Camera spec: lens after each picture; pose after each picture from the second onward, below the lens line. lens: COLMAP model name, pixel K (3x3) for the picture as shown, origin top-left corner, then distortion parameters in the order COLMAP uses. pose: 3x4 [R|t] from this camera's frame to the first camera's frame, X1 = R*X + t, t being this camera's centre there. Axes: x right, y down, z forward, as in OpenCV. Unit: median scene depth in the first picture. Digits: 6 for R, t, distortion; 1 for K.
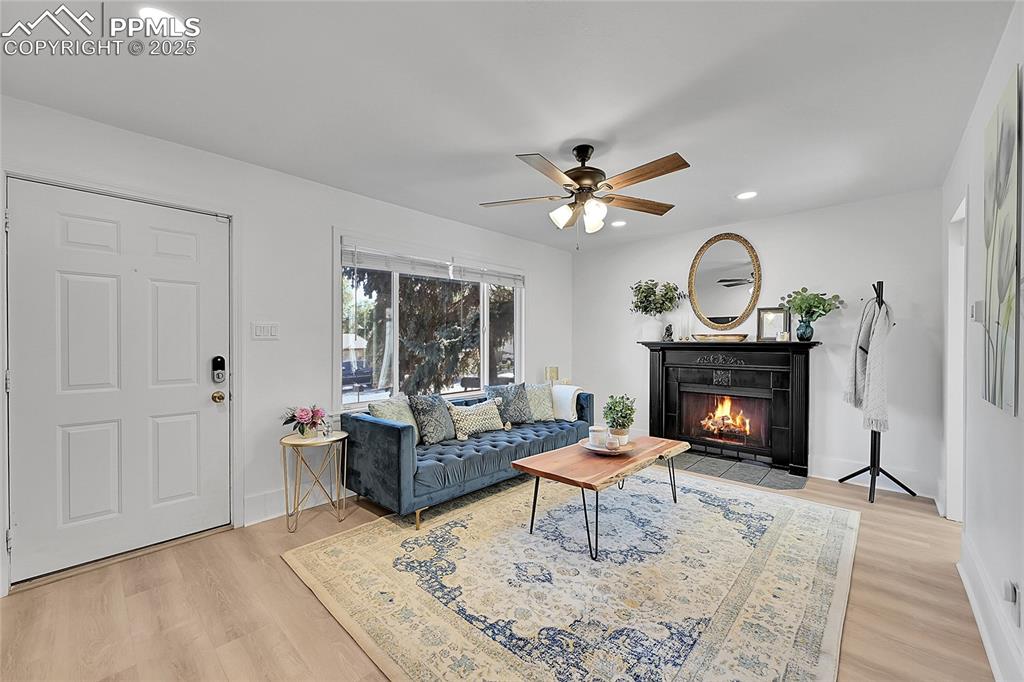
lens RADIAL K [[404.8, 0, 520.4], [0, 404.8, 342.3], [0, 0, 1]] dist [-0.003416, 0.000541]
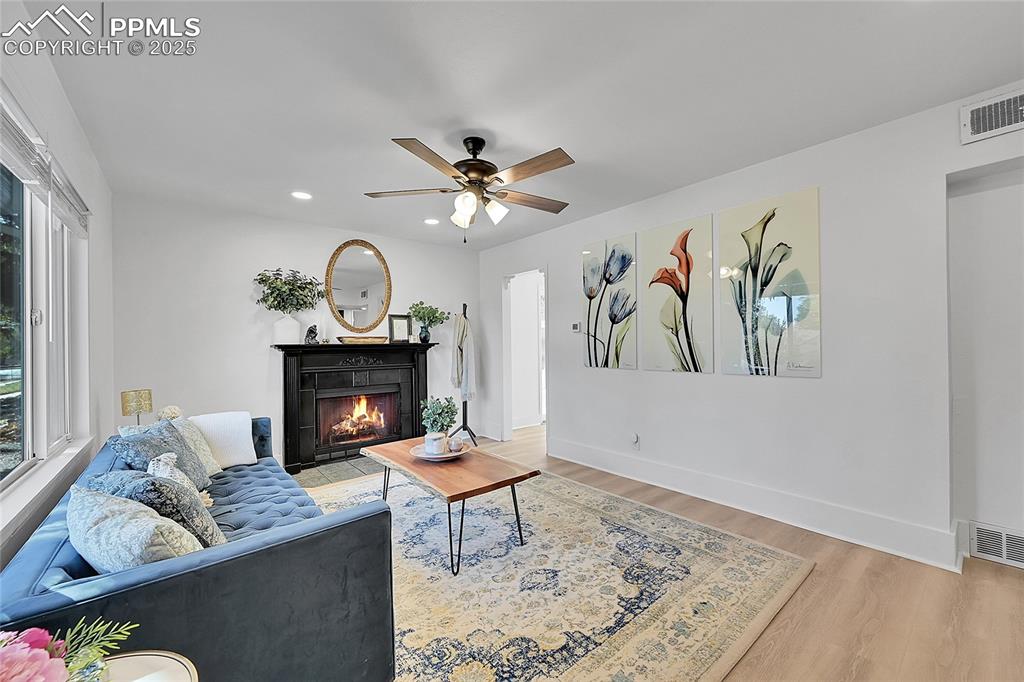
lens RADIAL K [[404.8, 0, 511.5], [0, 404.8, 343.7], [0, 0, 1]] dist [-0.003416, 0.000541]
pose [[0.134969, -0.001717, 0.990848, -0.505807], [0.013315, 0.999911, -0.000081, 0.003826], [-0.990760, 0.013204, 0.134980, 0.505763]]
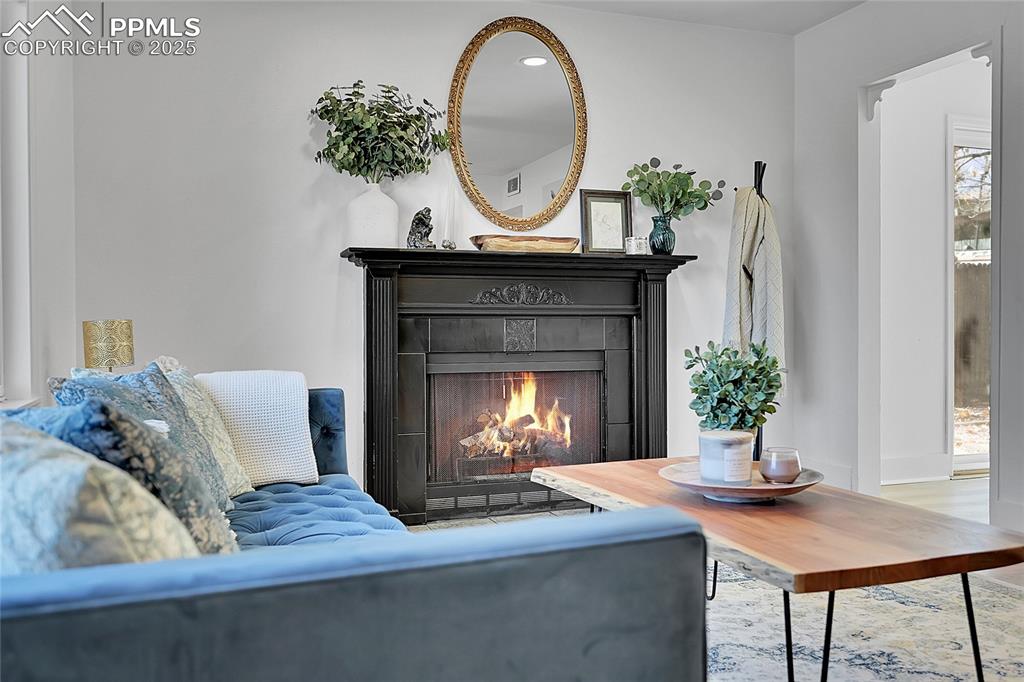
lens RADIAL K [[879.0, 0, 502.5], [0, 879.0, 337.8], [0, 0, 1]] dist [-0.004314, -0.002865]
pose [[0.463588, -0.013907, 0.885942, -0.414216], [0.008370, 0.999901, 0.011316, 0.085643], [-0.886012, 0.002169, 0.463658, 0.591839]]
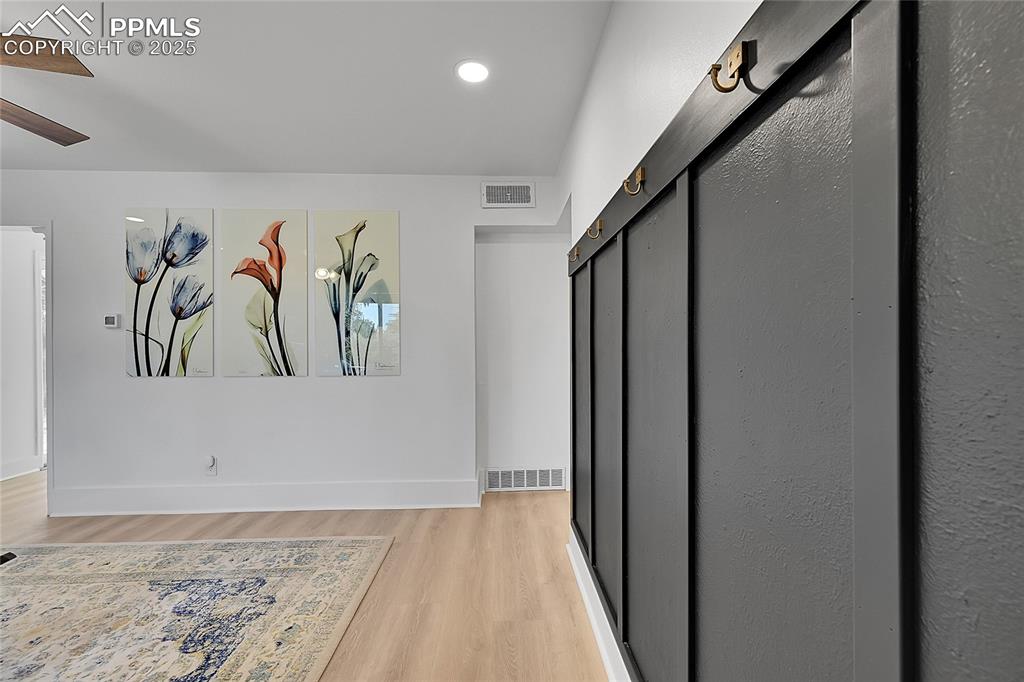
lens RADIAL K [[404.8, 0, 520.9], [0, 404.8, 344.1], [0, 0, 1]] dist [-0.003416, 0.000541]
pose [[-0.713394, -0.001383, 0.700762, -0.488920], [0.003845, 0.999975, 0.005888, 0.003447], [-0.700753, 0.006895, -0.713371, 0.483828]]
